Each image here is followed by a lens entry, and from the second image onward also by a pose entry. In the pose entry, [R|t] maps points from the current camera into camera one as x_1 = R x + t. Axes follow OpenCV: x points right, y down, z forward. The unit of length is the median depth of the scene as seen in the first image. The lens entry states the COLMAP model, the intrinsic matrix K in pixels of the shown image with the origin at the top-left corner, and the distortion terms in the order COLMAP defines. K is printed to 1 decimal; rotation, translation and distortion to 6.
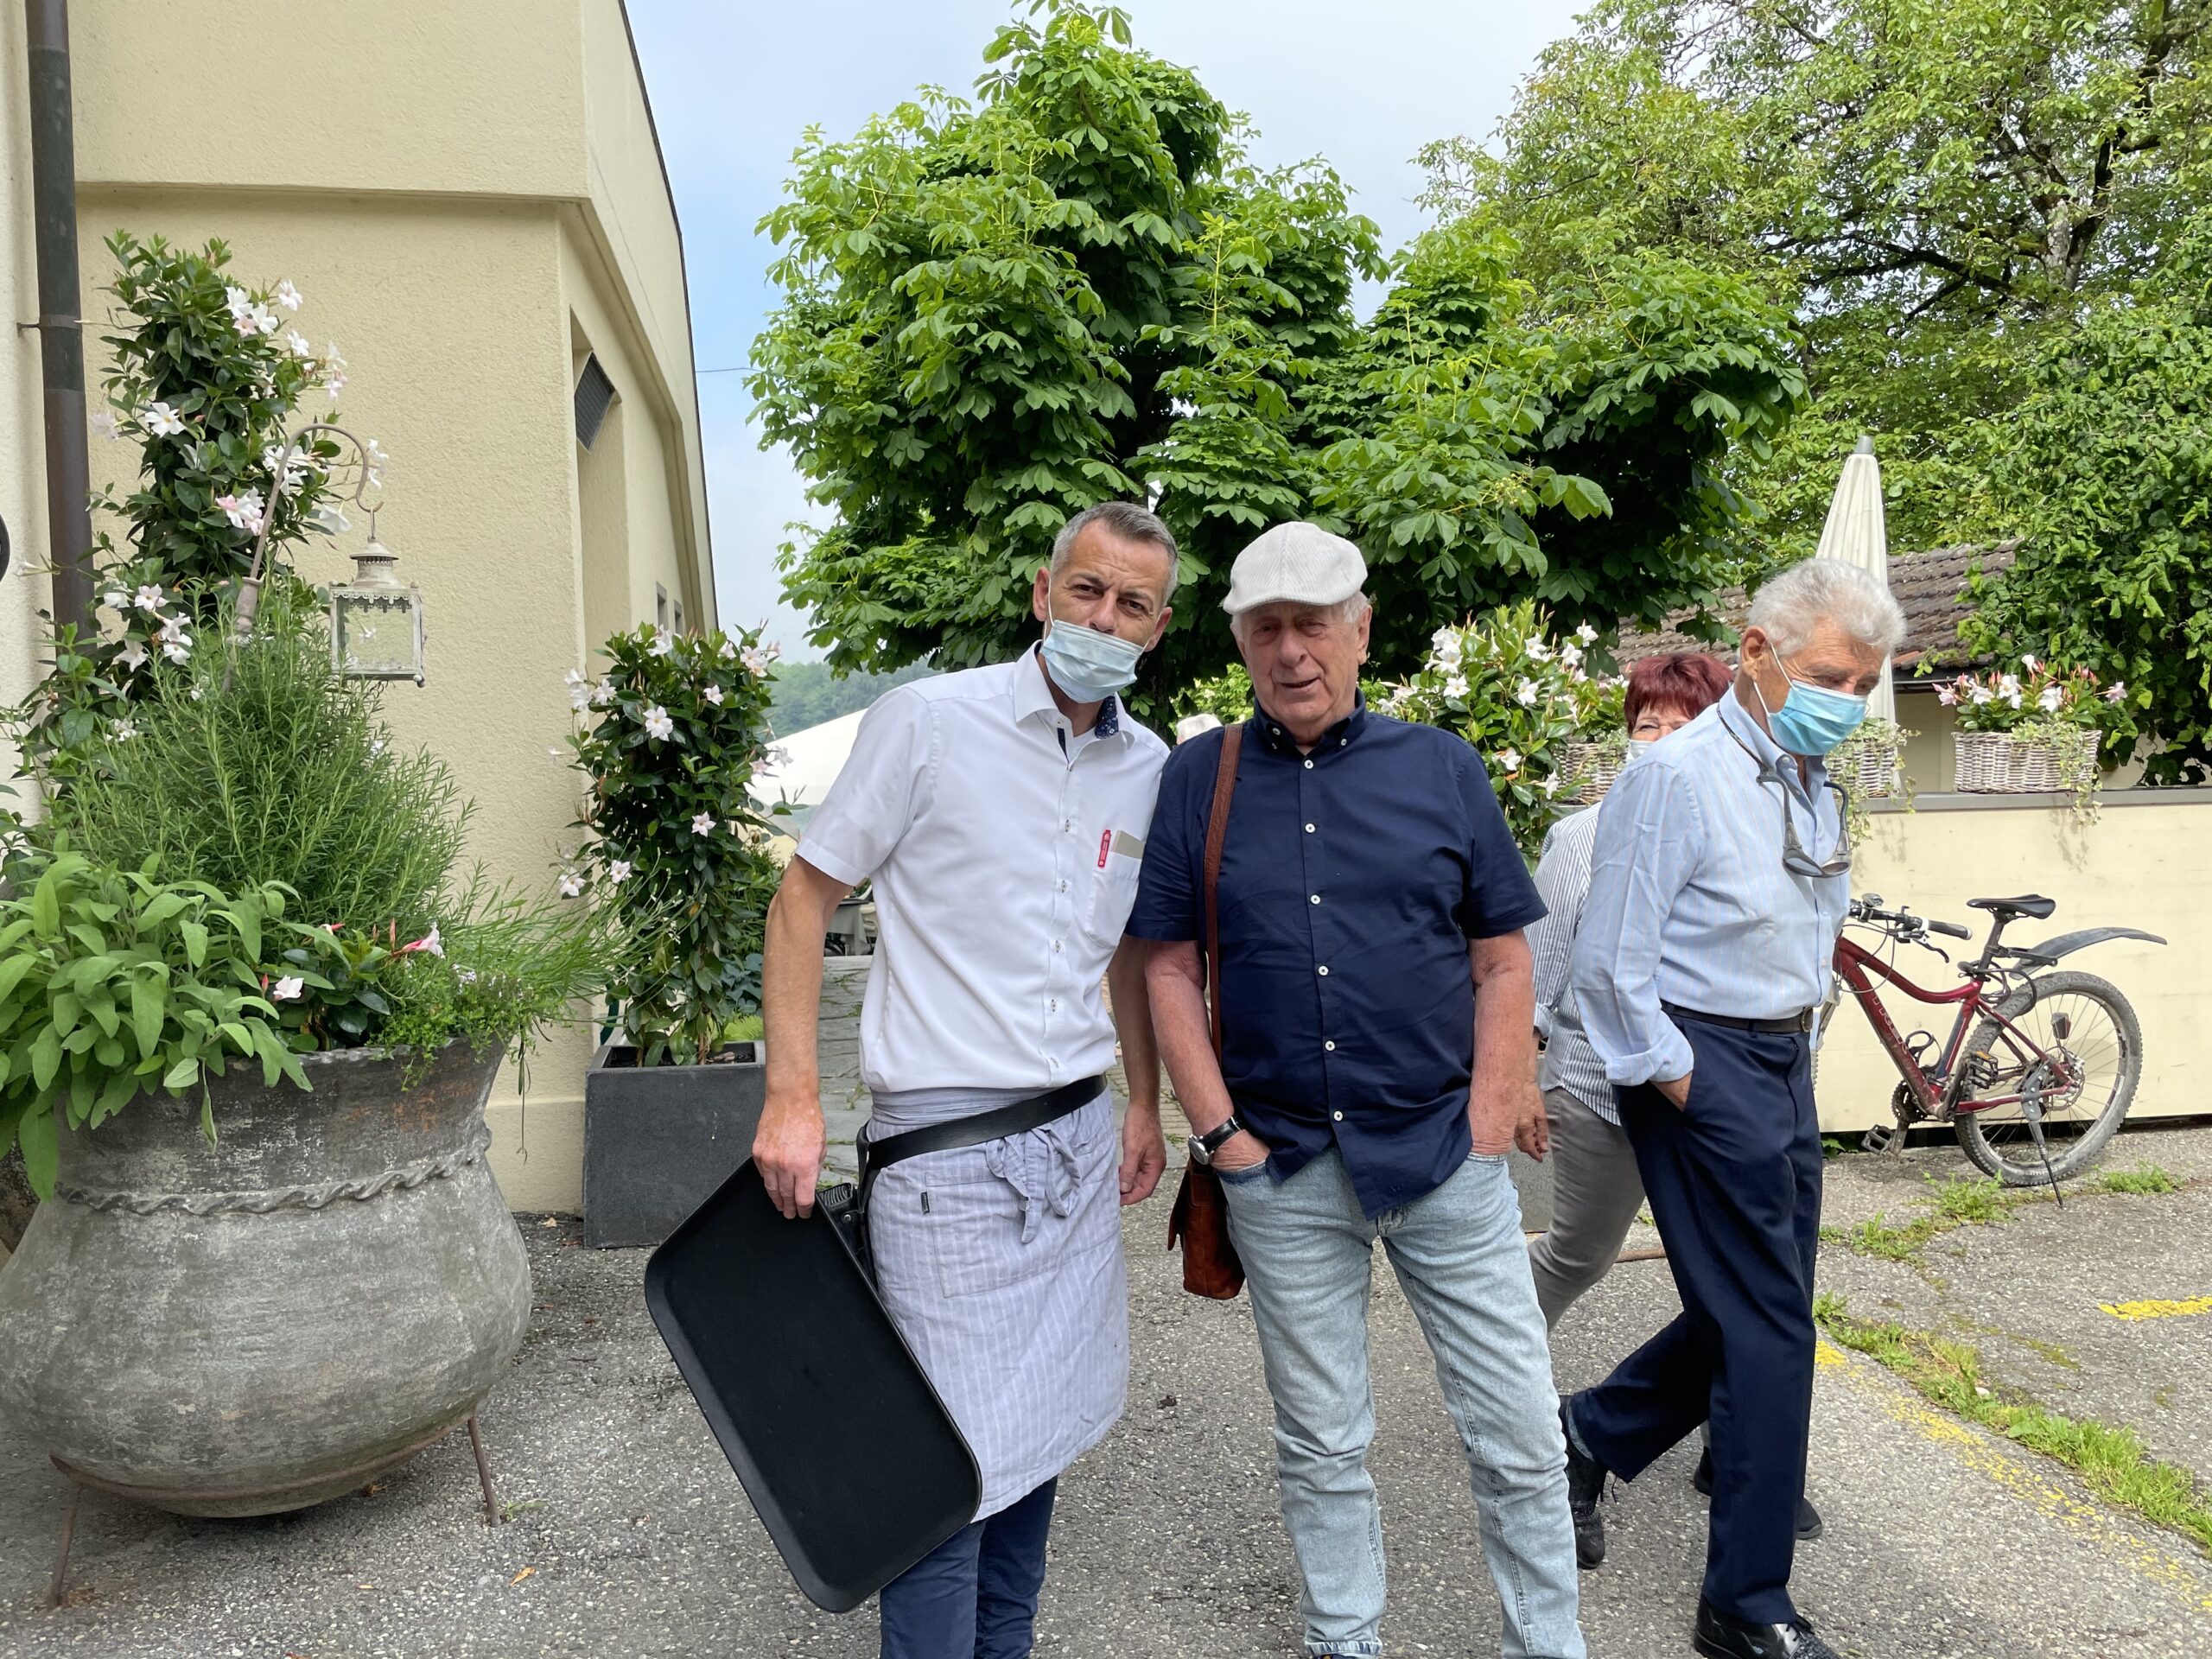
lens RADIAL K [[1688.5, 0, 1108.3], [0, 1688.5, 830.7], [0, 0, 1]] dist [0.042275, -0.039100]
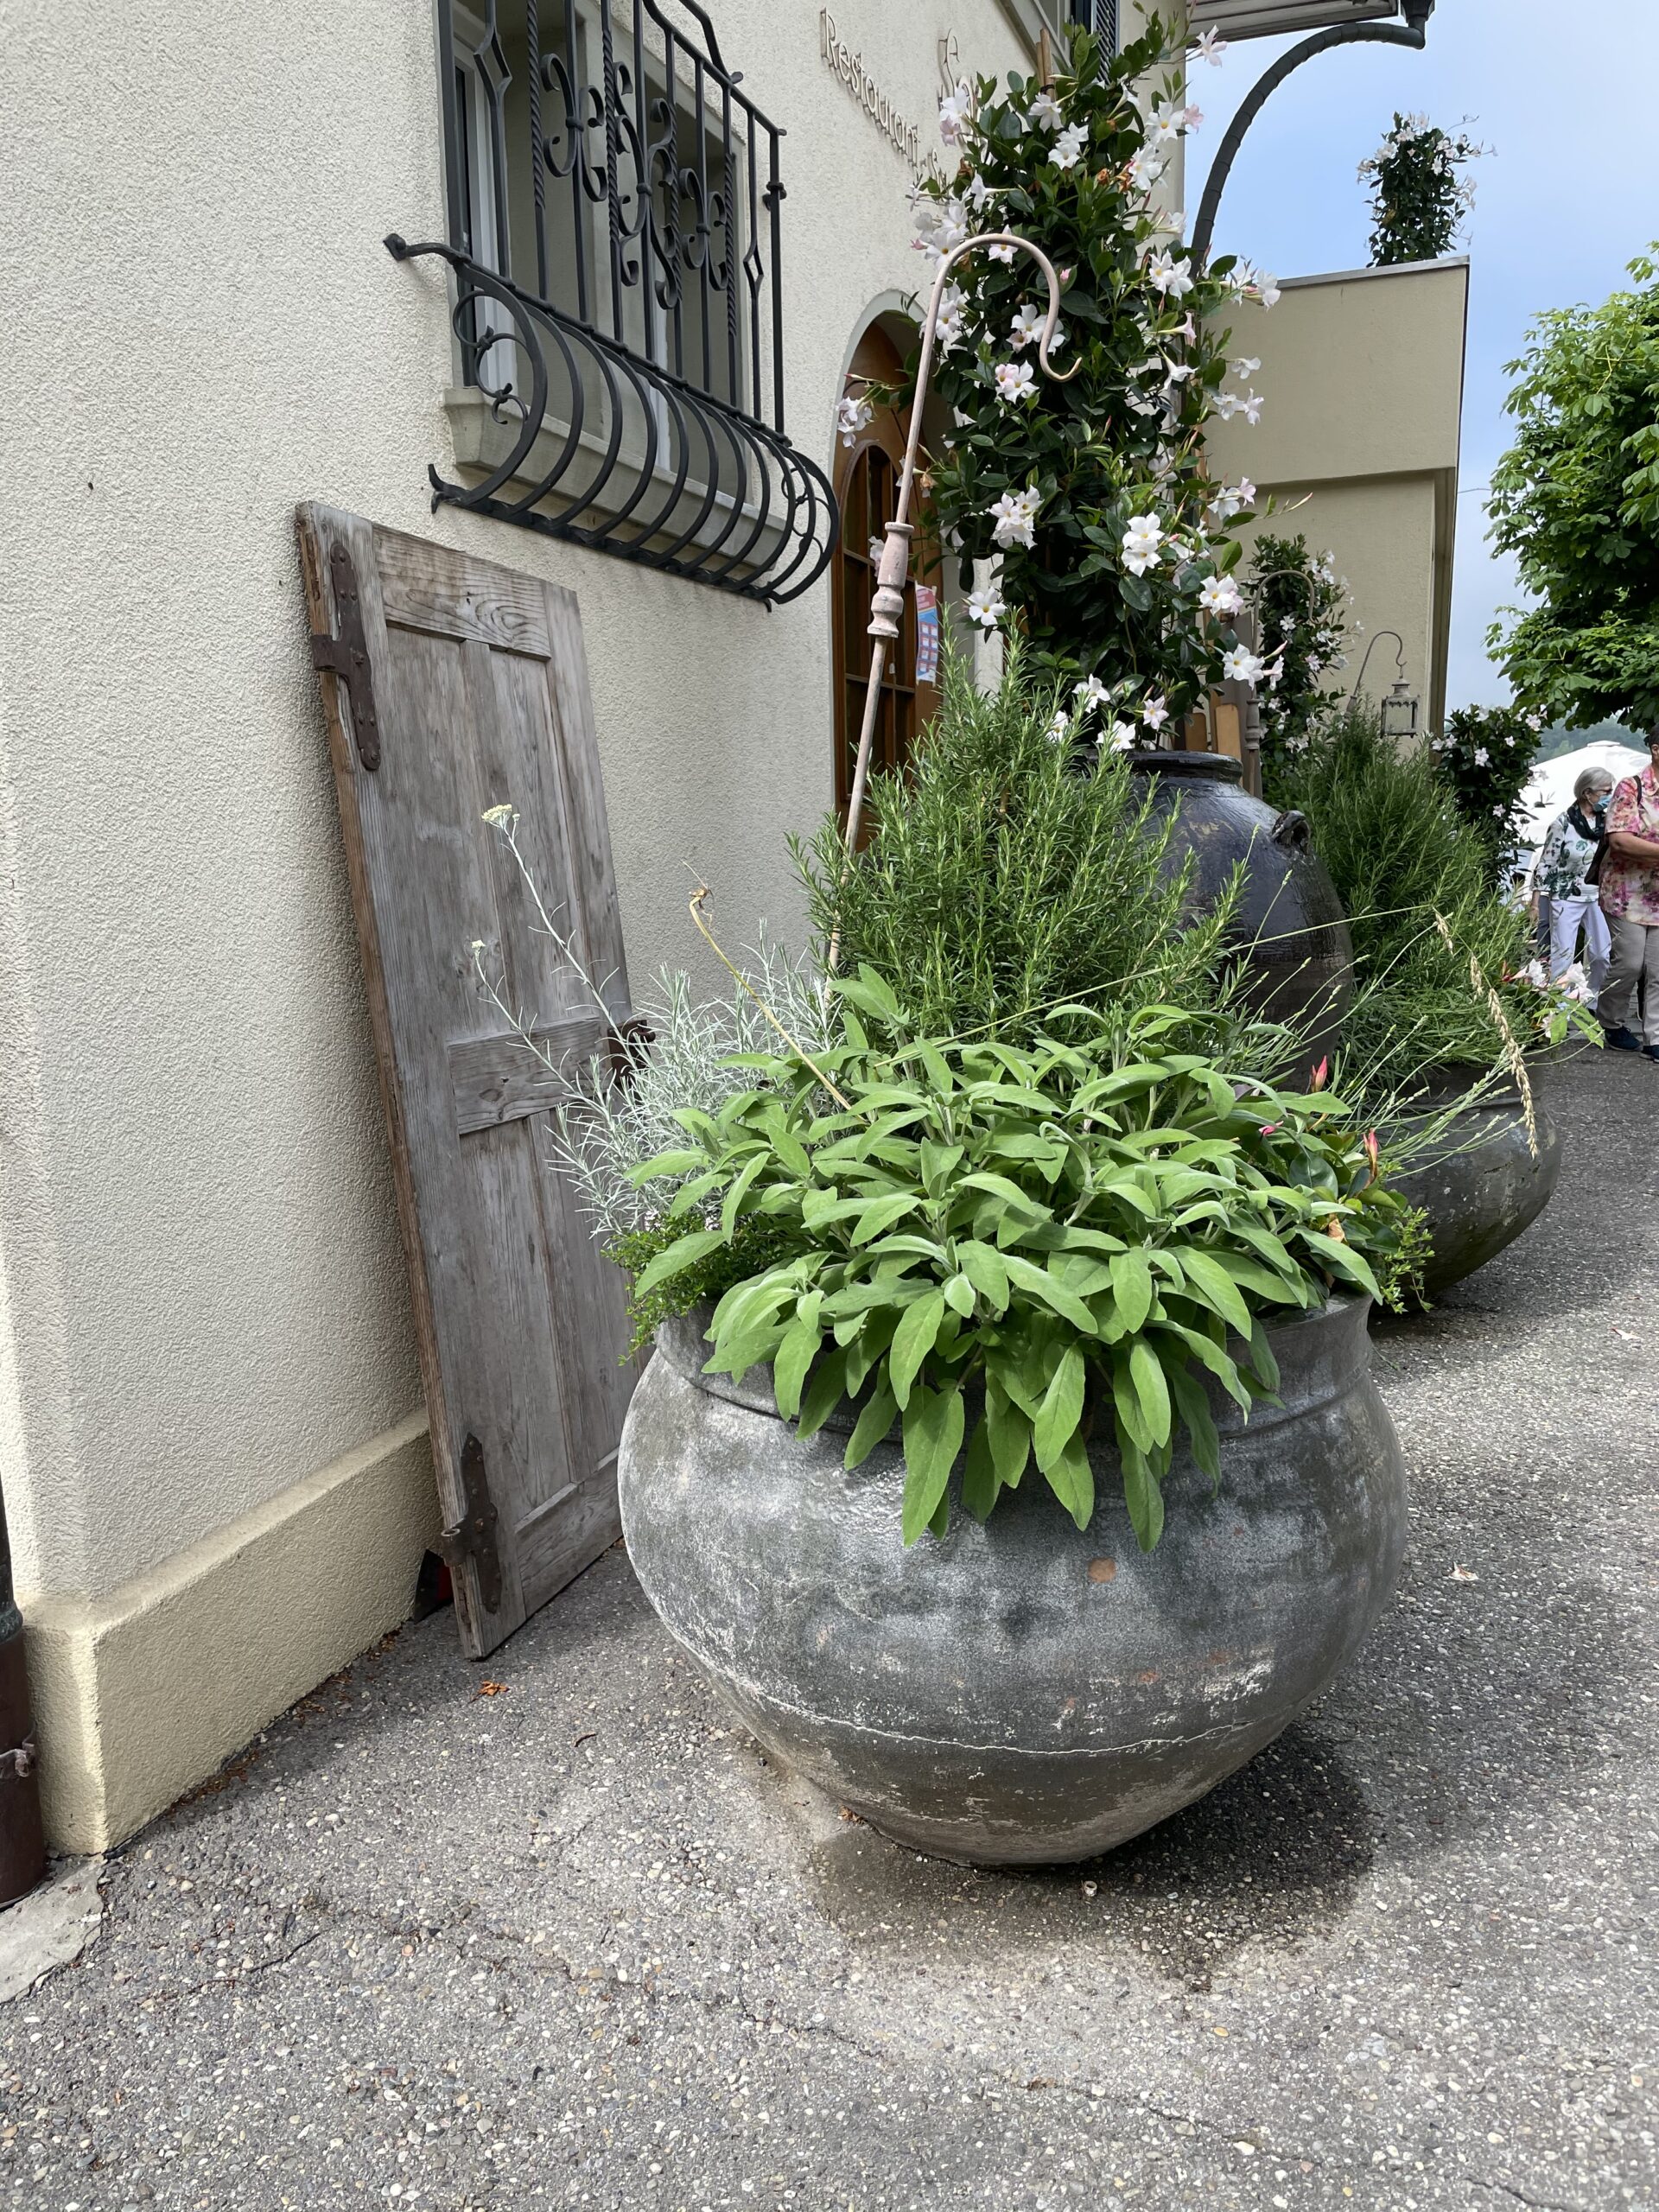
lens RADIAL K [[1688.5, 0, 822.2], [0, 1688.5, 1114.2], [0, 0, 1]] dist [0.042275, -0.039100]
pose [[0.867574, 0.084360, -0.490101, 0.027850], [-0.023071, 0.991274, 0.129786, 0.043892], [0.496773, -0.101292, 0.861949, -0.448385]]
